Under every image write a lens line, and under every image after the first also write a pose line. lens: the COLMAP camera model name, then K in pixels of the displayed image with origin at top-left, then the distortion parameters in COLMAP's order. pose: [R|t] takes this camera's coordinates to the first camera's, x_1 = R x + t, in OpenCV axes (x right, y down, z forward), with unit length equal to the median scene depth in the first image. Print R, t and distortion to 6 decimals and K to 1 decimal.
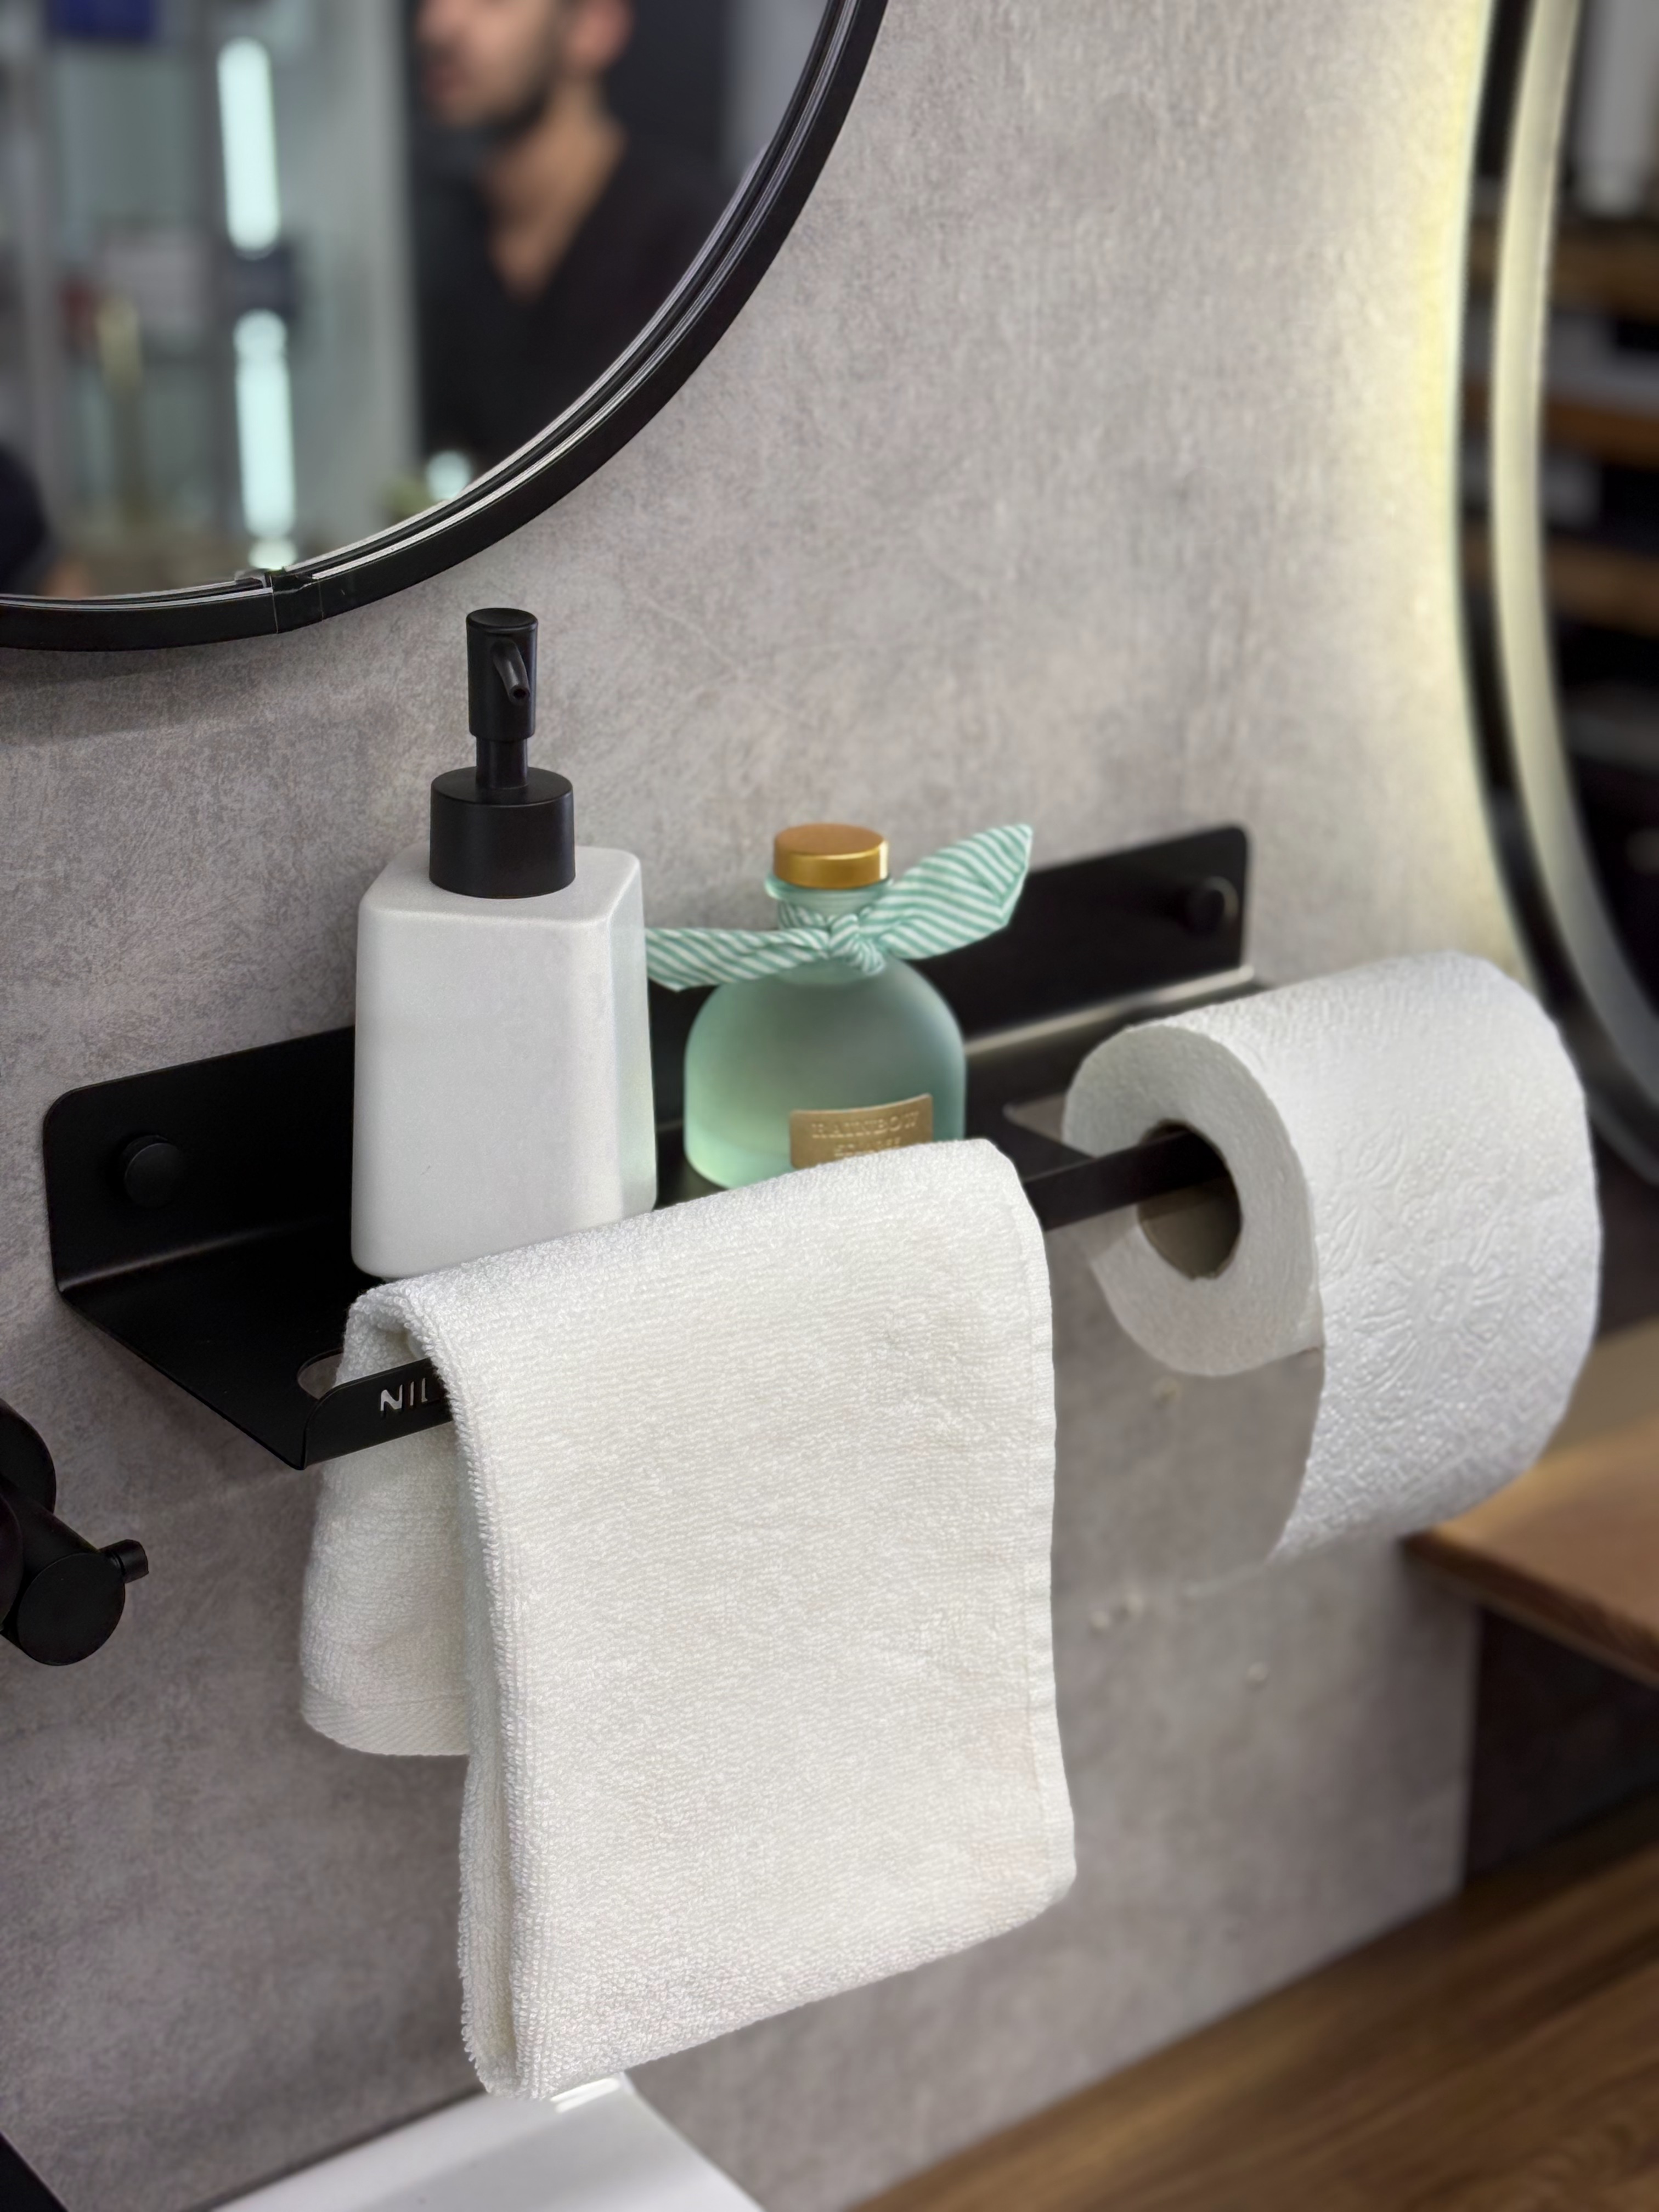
lens RADIAL K [[3355.8, 0, 837.5], [0, 3355.8, 1135.6], [0, 0, 1]] dist [0.237310, -0.997304]
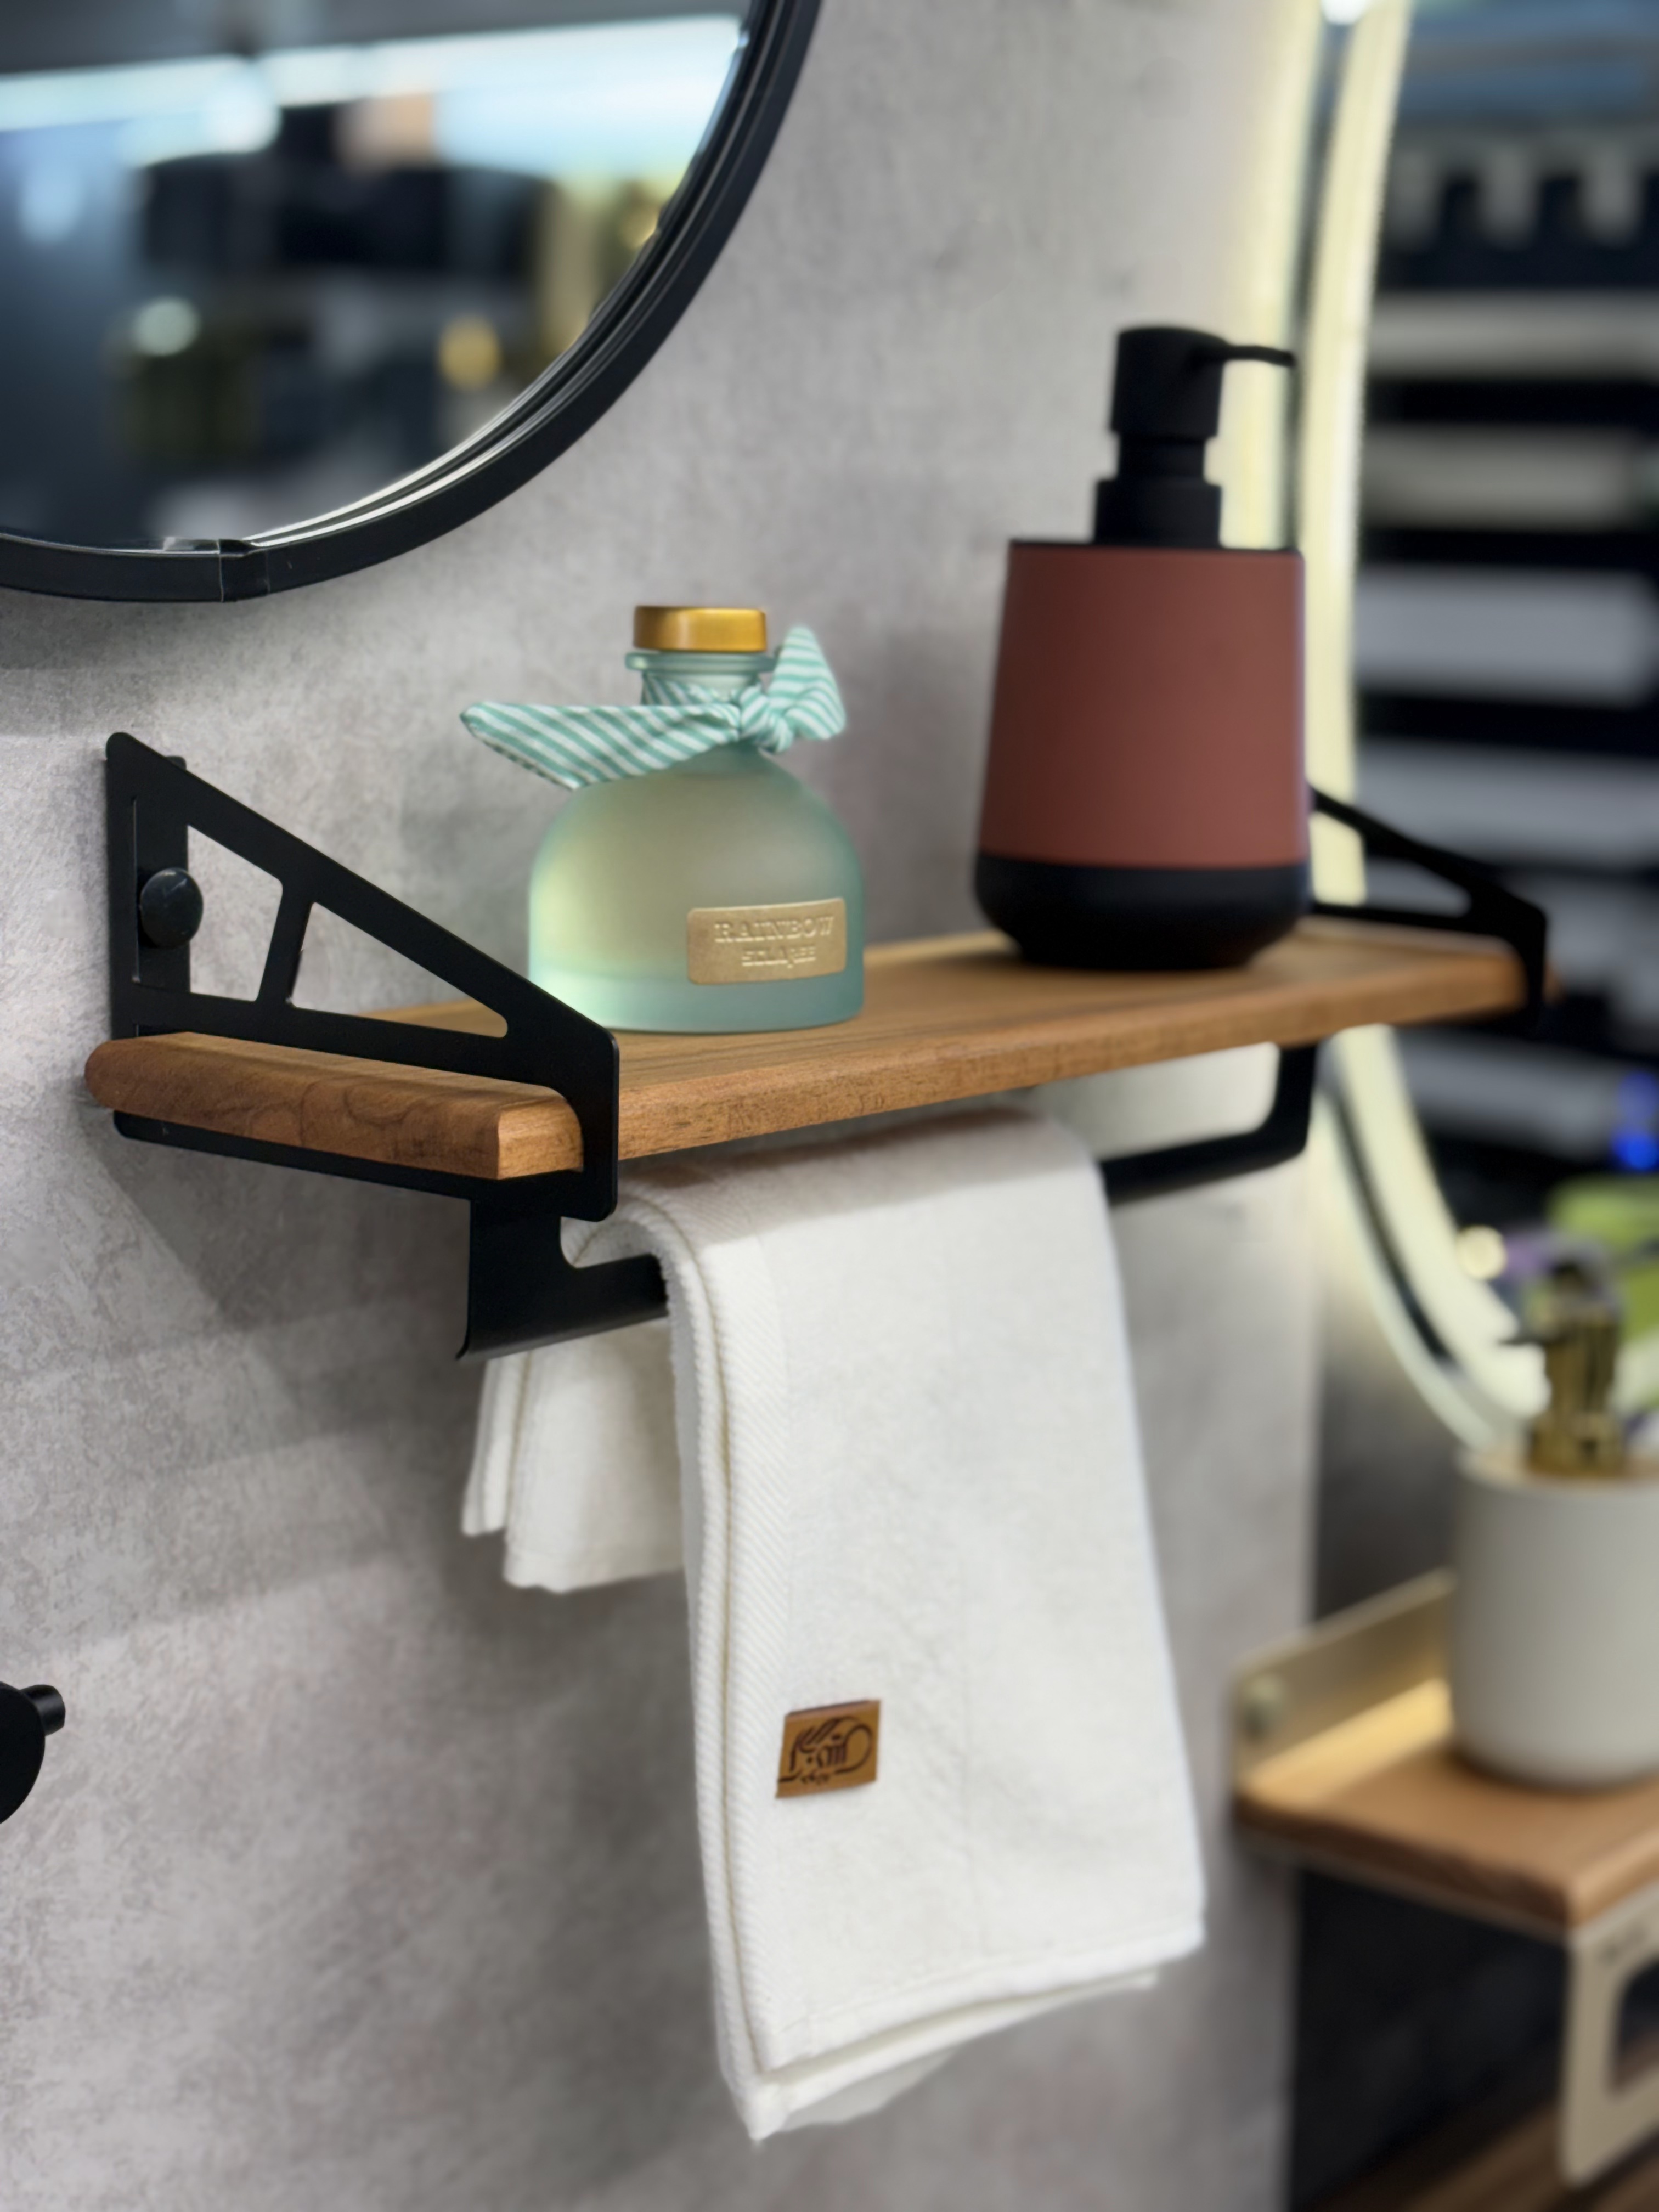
lens RADIAL K [[3355.8, 0, 837.5], [0, 3355.8, 1135.6], [0, 0, 1]] dist [0.237310, -0.997304]
pose [[0.979043, -0.015845, 0.203035, -0.162398], [0.052028, 0.983345, -0.174143, 0.124696], [-0.196895, 0.181057, 0.963562, 0.135424]]
